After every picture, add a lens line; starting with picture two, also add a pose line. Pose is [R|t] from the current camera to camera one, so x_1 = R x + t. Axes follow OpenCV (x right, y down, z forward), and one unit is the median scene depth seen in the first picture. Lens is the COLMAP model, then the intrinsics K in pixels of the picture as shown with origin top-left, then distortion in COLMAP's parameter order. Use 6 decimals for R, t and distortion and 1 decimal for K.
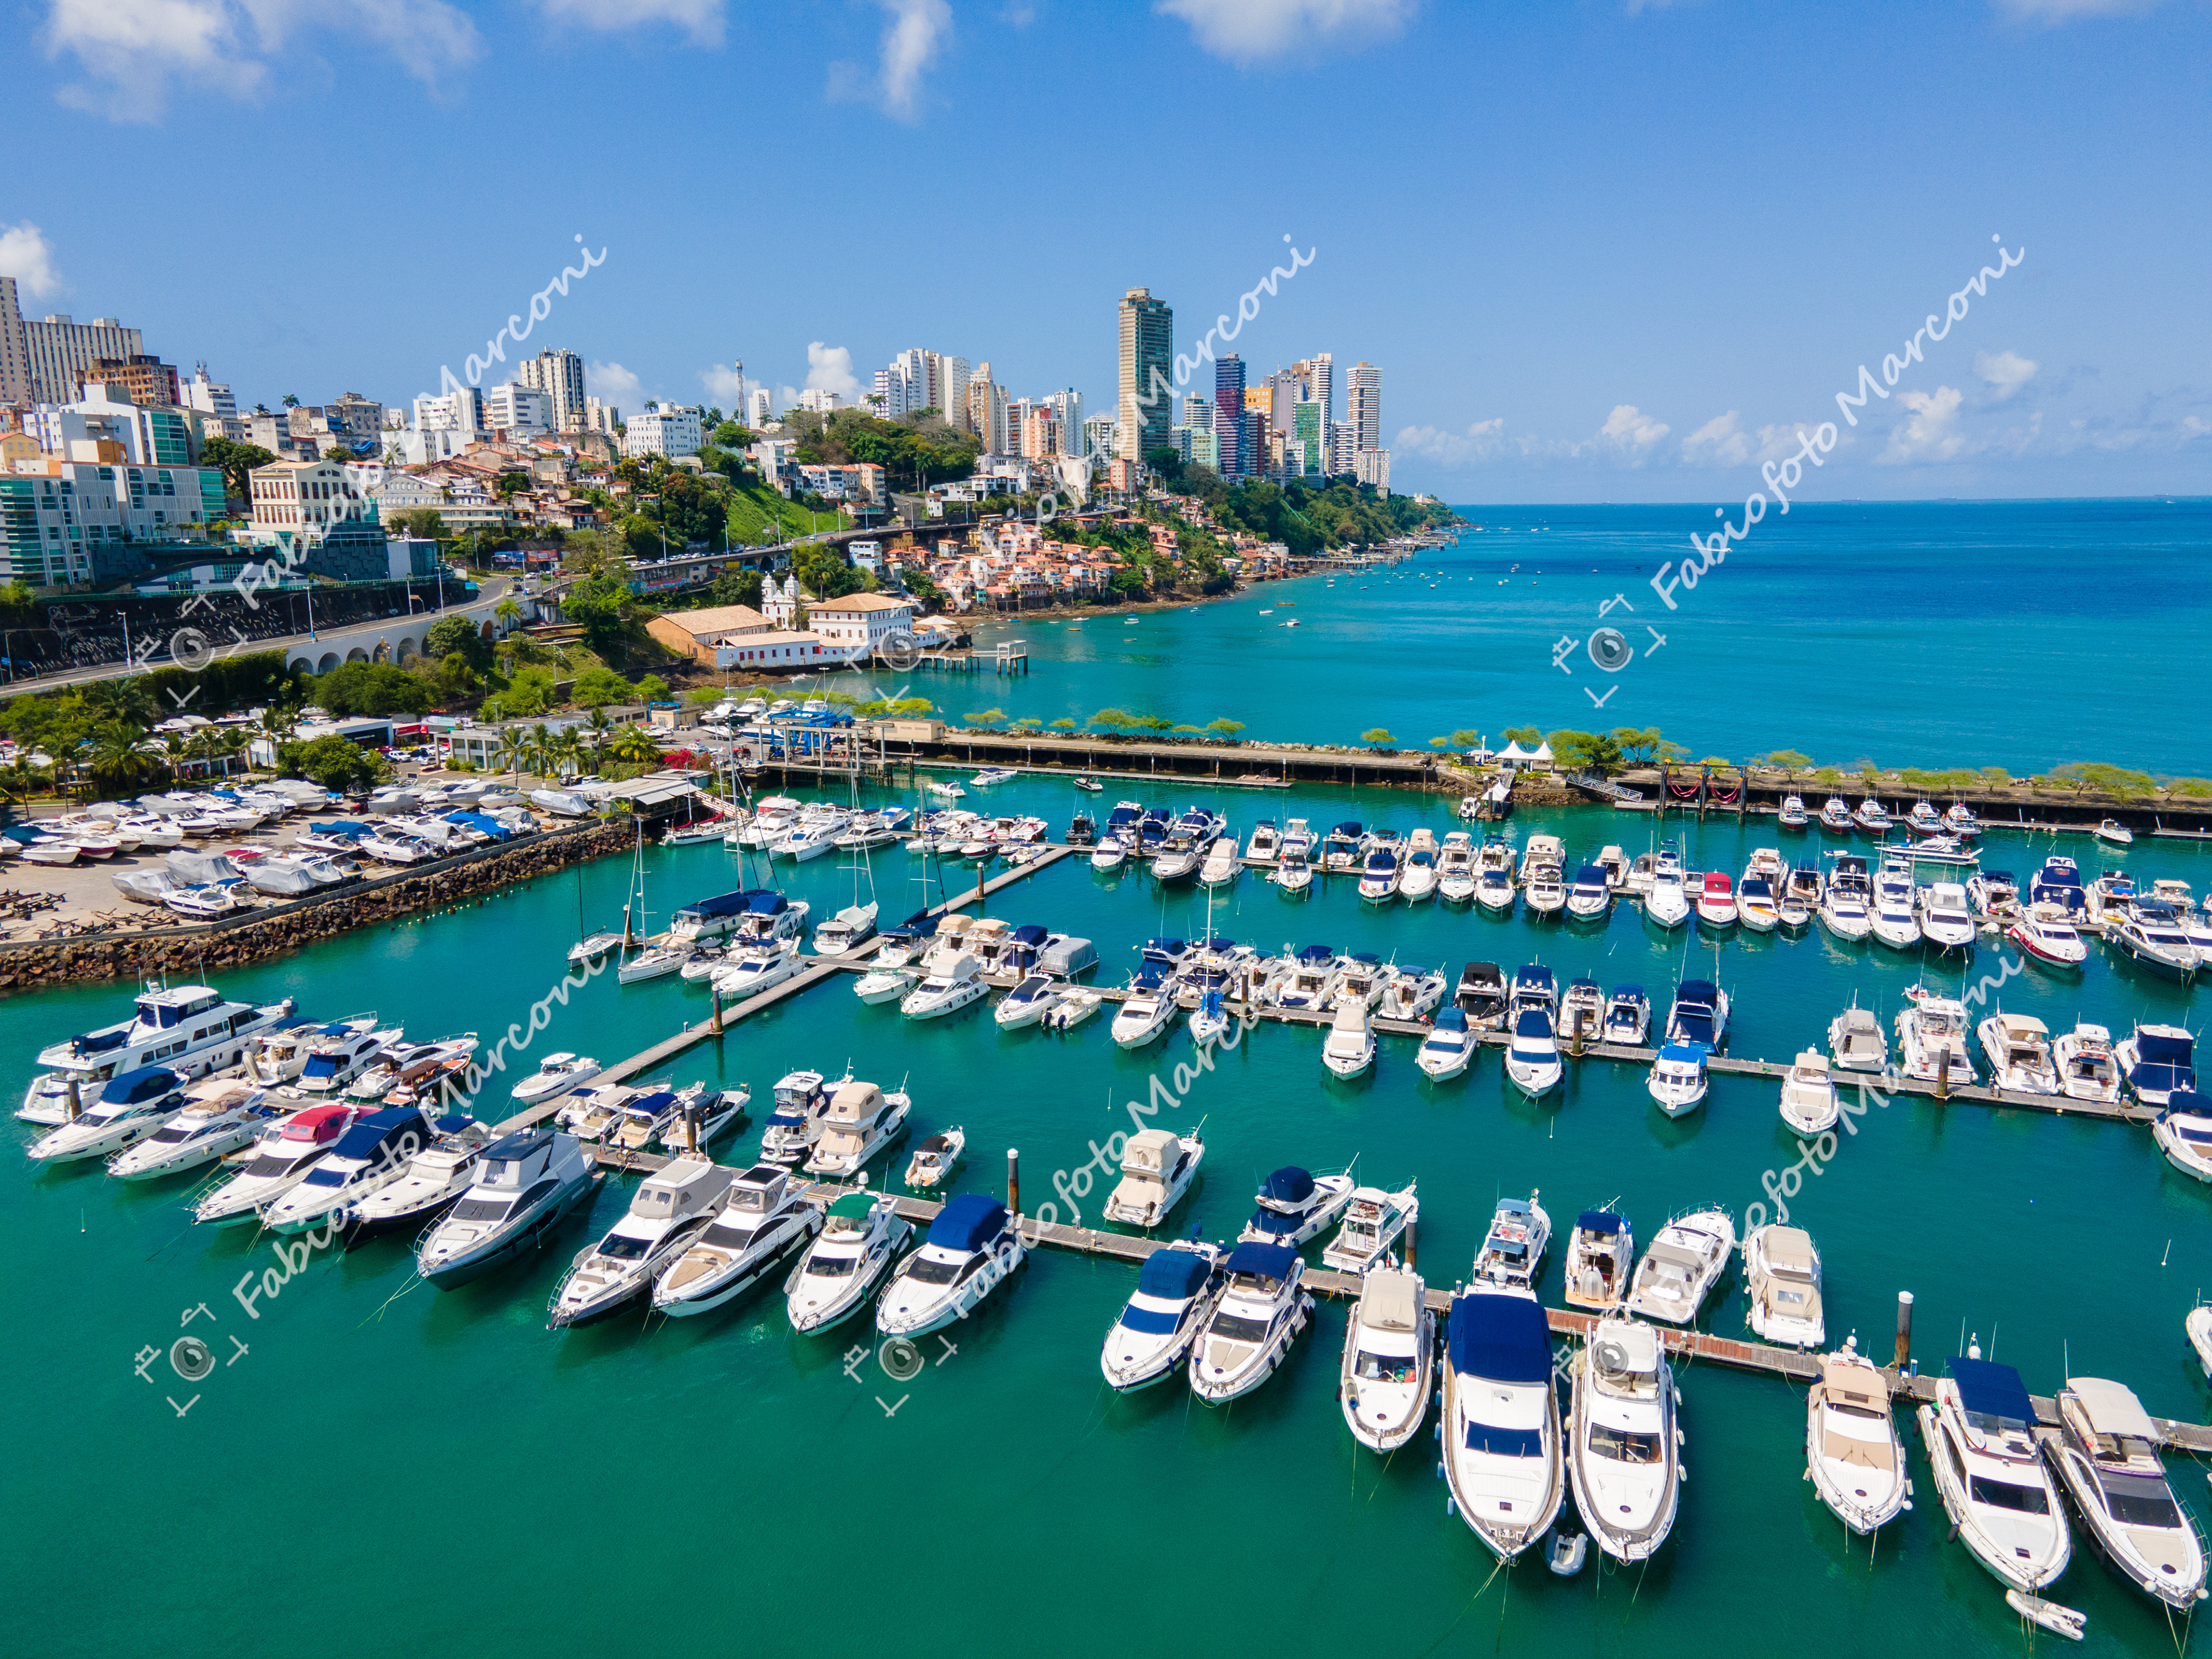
lens RADIAL K [[1620.7, 0, 1079.0], [0, 1620.7, 819.0], [0, 0, 1]] dist [0.053157, 0.006752]
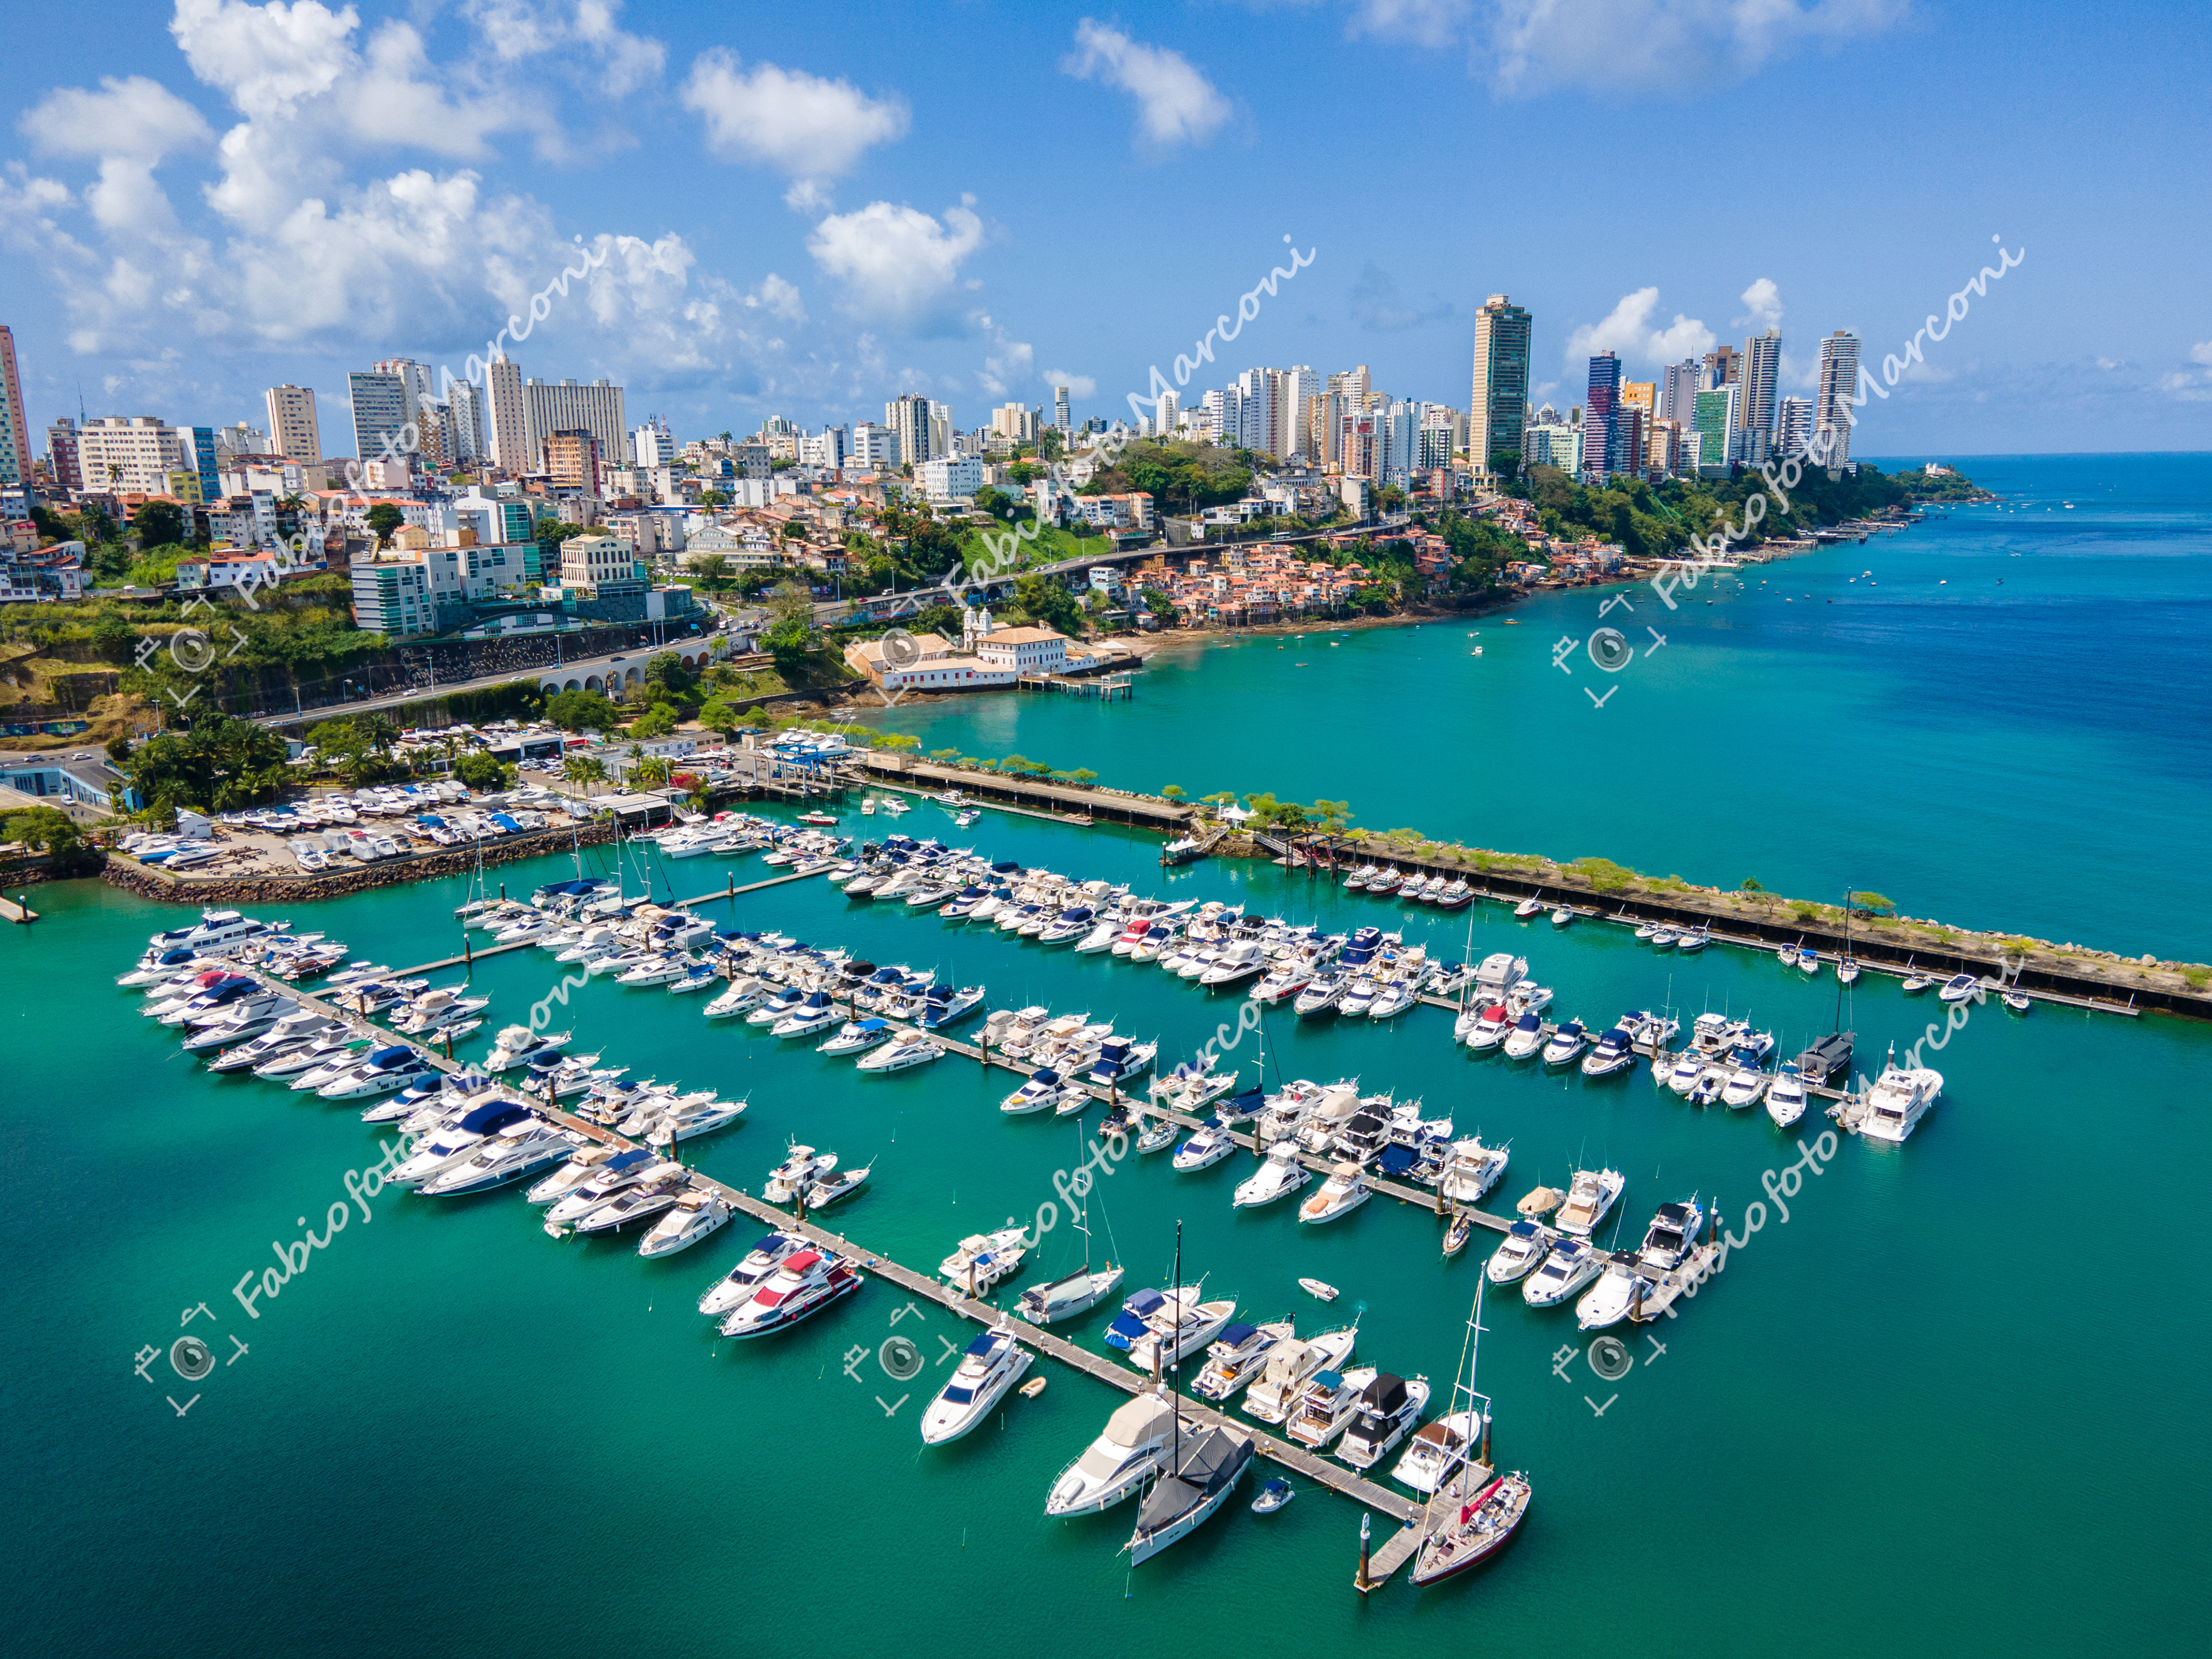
lens RADIAL K [[1620.7, 0, 1099.9], [0, 1620.7, 830.8], [0, 0, 1]] dist [0.053157, 0.006752]
pose [[0.947253, 0.074036, -0.311818, 0.321983], [-0.061590, 0.996869, 0.049590, -0.047930], [0.314513, -0.027769, 0.948847, -0.170354]]
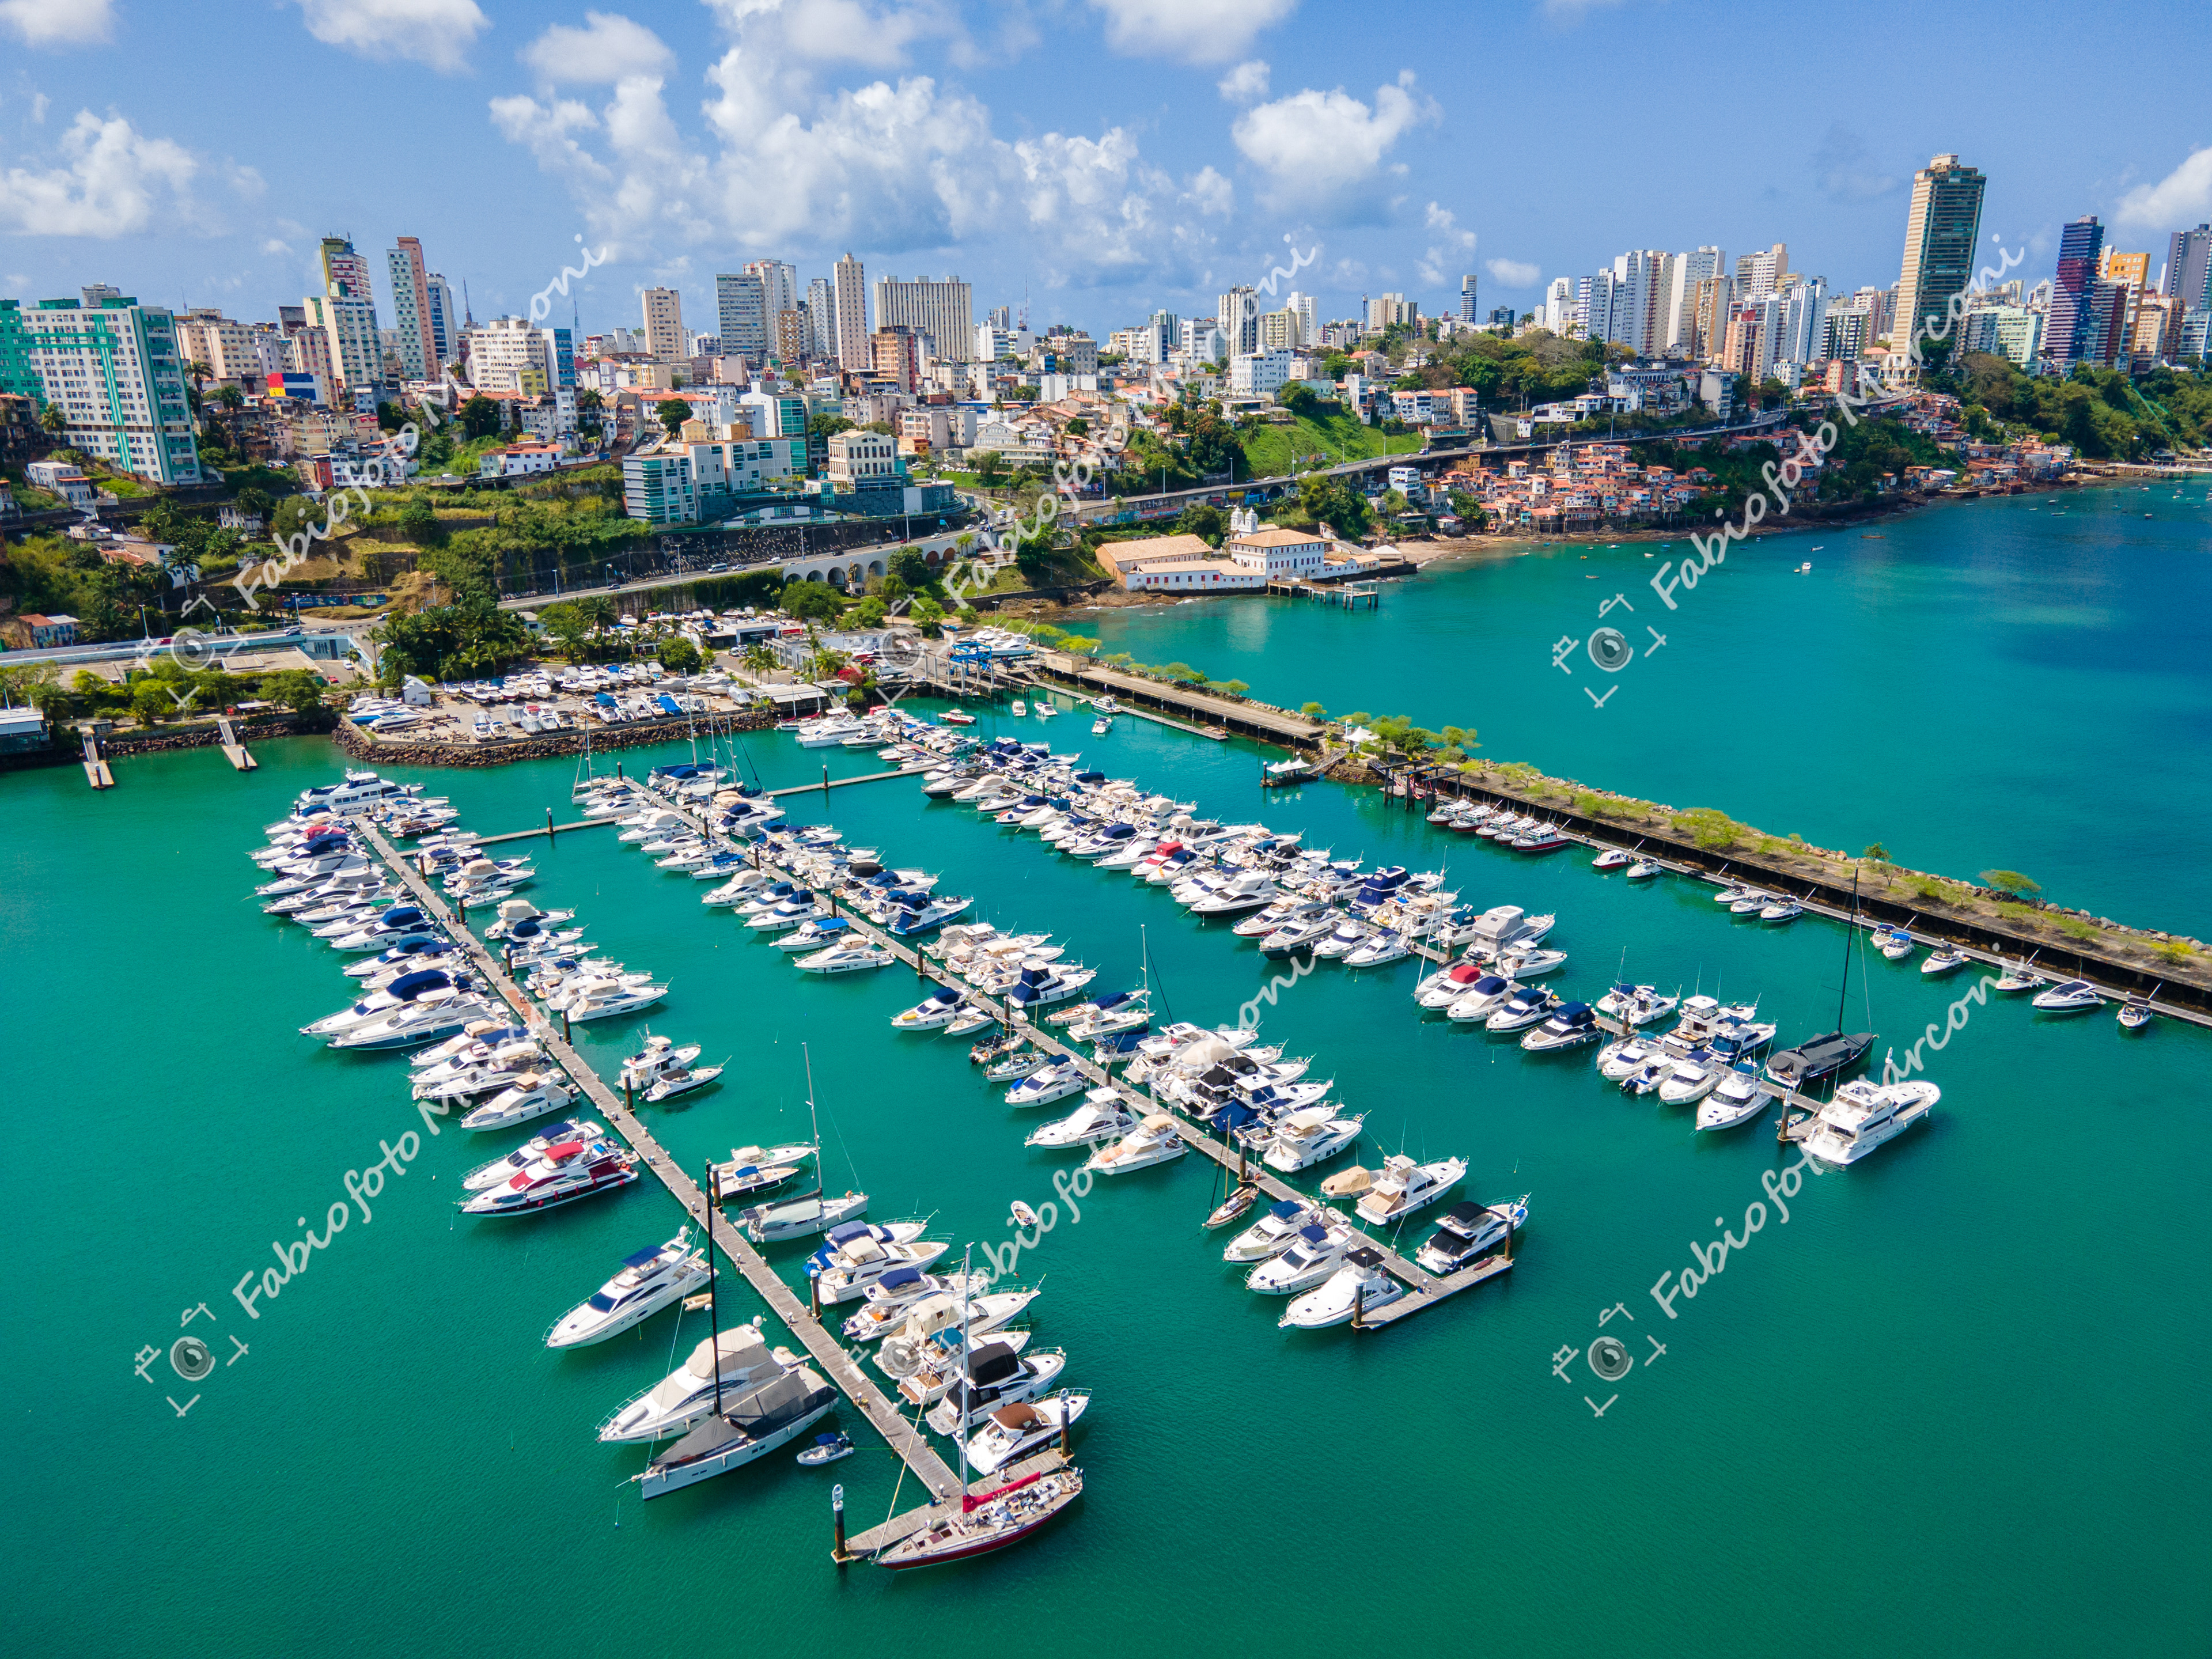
lens RADIAL K [[1620.7, 0, 1111.1], [0, 1620.7, 817.3], [0, 0, 1]] dist [0.053157, 0.006752]
pose [[0.832097, 0.152977, -0.533115, 0.437553], [-0.102577, 0.987074, 0.123136, -0.063123], [0.545061, -0.047776, 0.837034, -0.092835]]
